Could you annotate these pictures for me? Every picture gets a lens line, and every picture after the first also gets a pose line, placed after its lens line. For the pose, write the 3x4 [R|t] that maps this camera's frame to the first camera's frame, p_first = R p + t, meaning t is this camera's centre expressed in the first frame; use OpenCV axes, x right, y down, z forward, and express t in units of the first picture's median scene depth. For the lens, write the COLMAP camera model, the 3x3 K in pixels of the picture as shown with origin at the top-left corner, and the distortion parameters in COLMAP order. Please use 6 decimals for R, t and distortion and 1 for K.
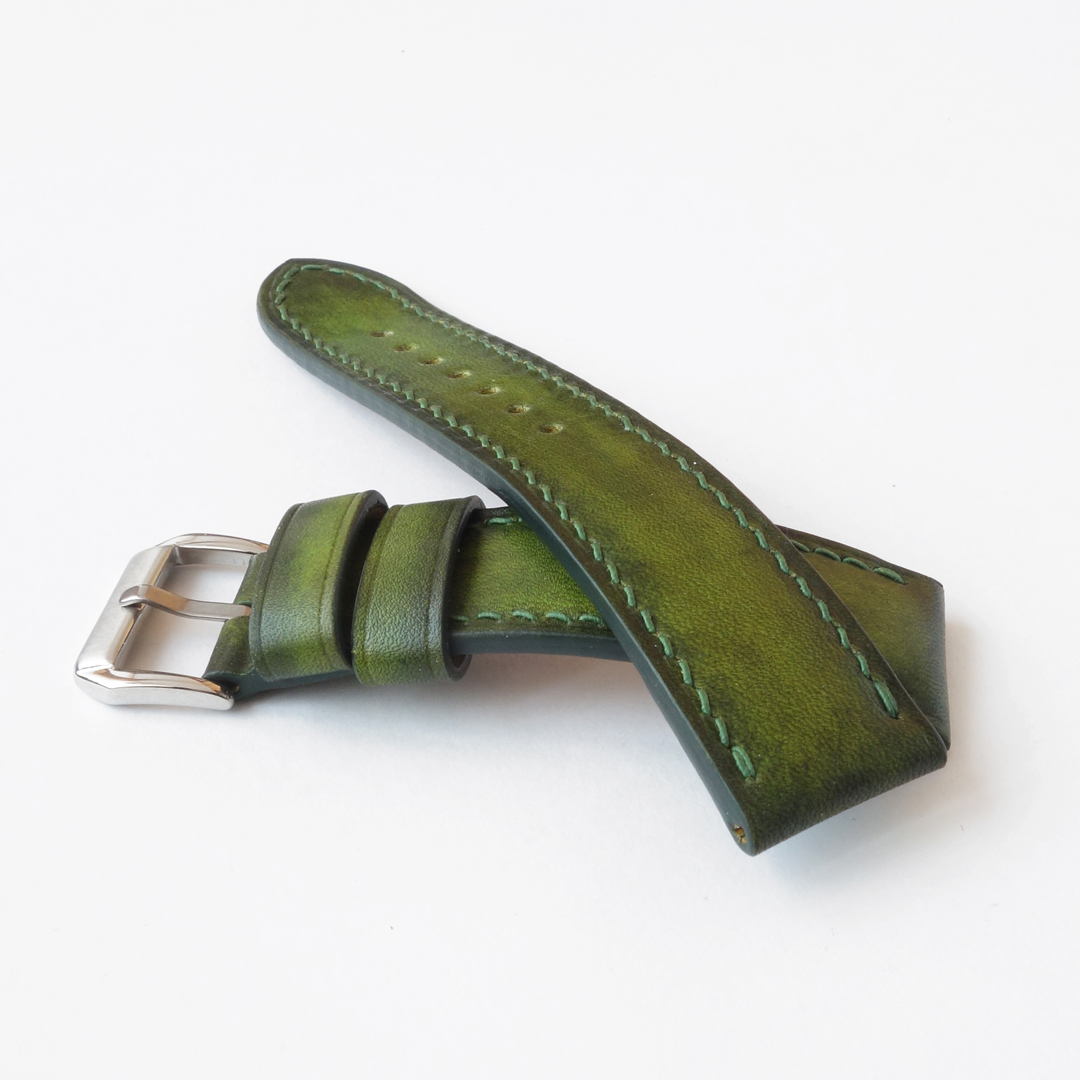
lens RADIAL K [[2408.7, 0, 540.0], [0, 2408.7, 540.0], [0, 0, 1]] dist [-0.645978, 0.317401]
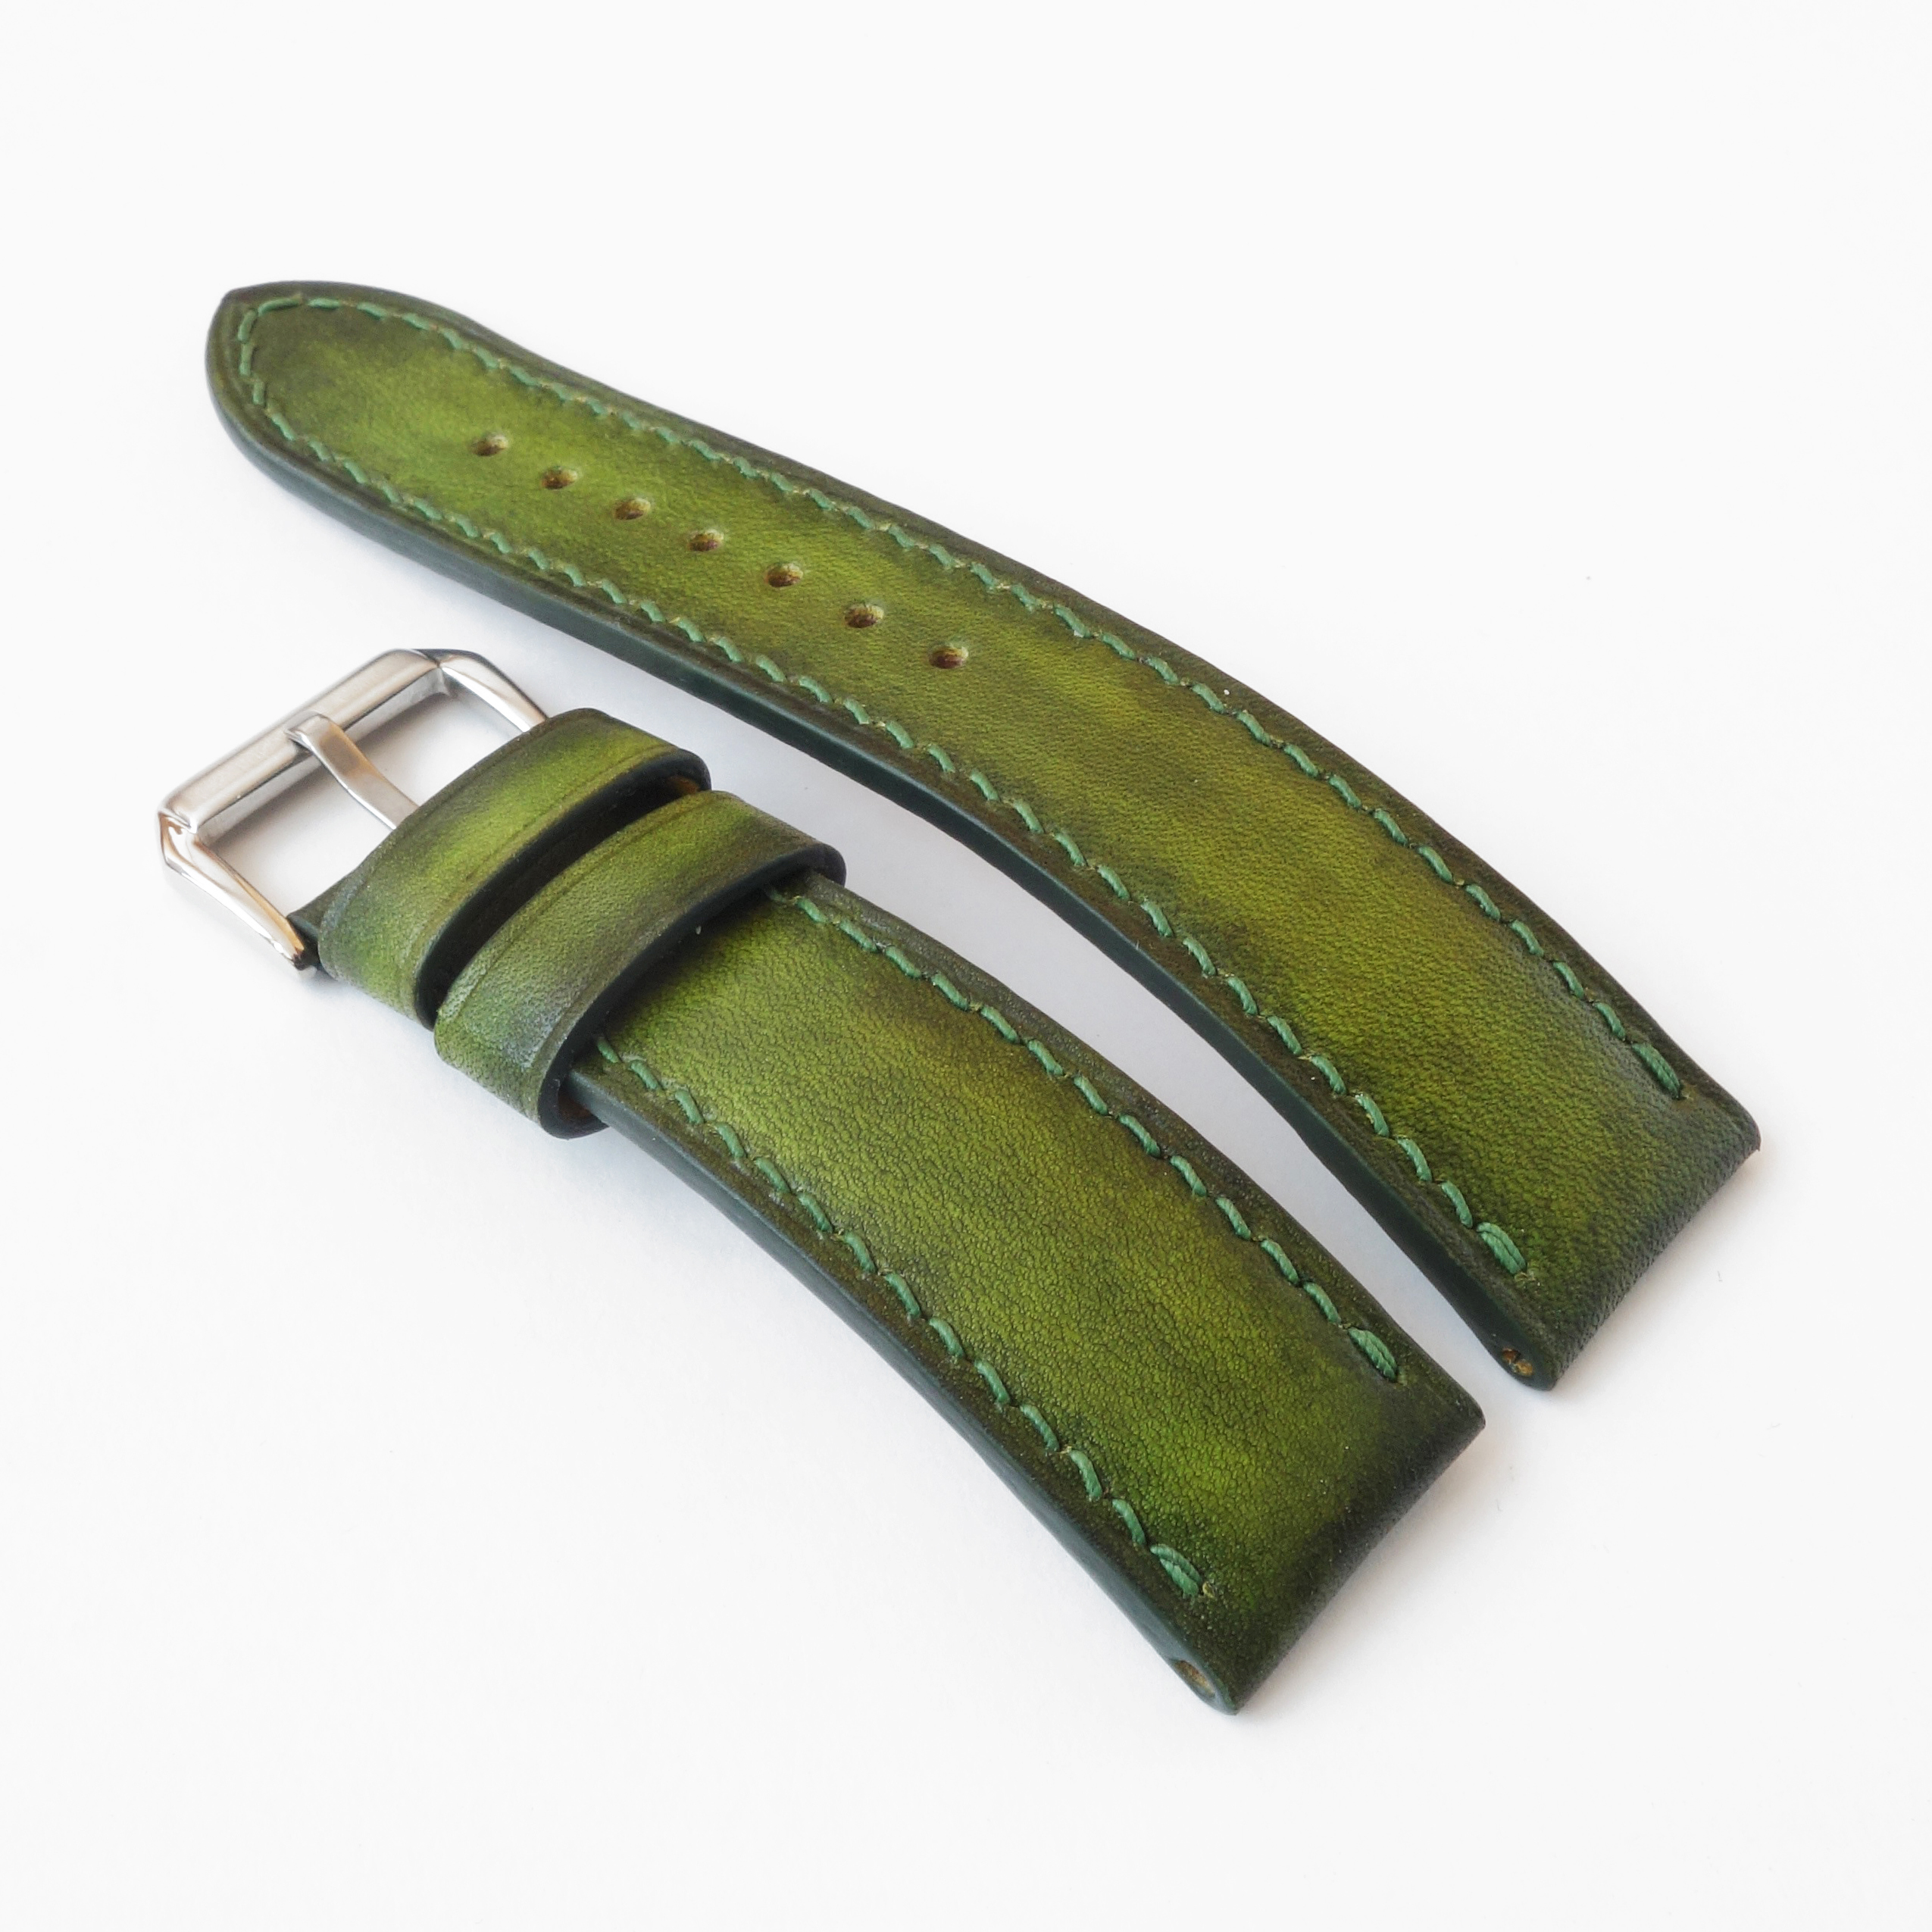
lens RADIAL K [[4308.9, 0, 966.0], [0, 4308.9, 966.0], [0, 0, 1]] dist [-0.645978, 0.317401]
pose [[0.939310, -0.228211, 0.256156, -0.305240], [0.143036, 0.939181, 0.312217, -0.333155], [-0.311828, -0.256630, 0.914825, 0.040254]]
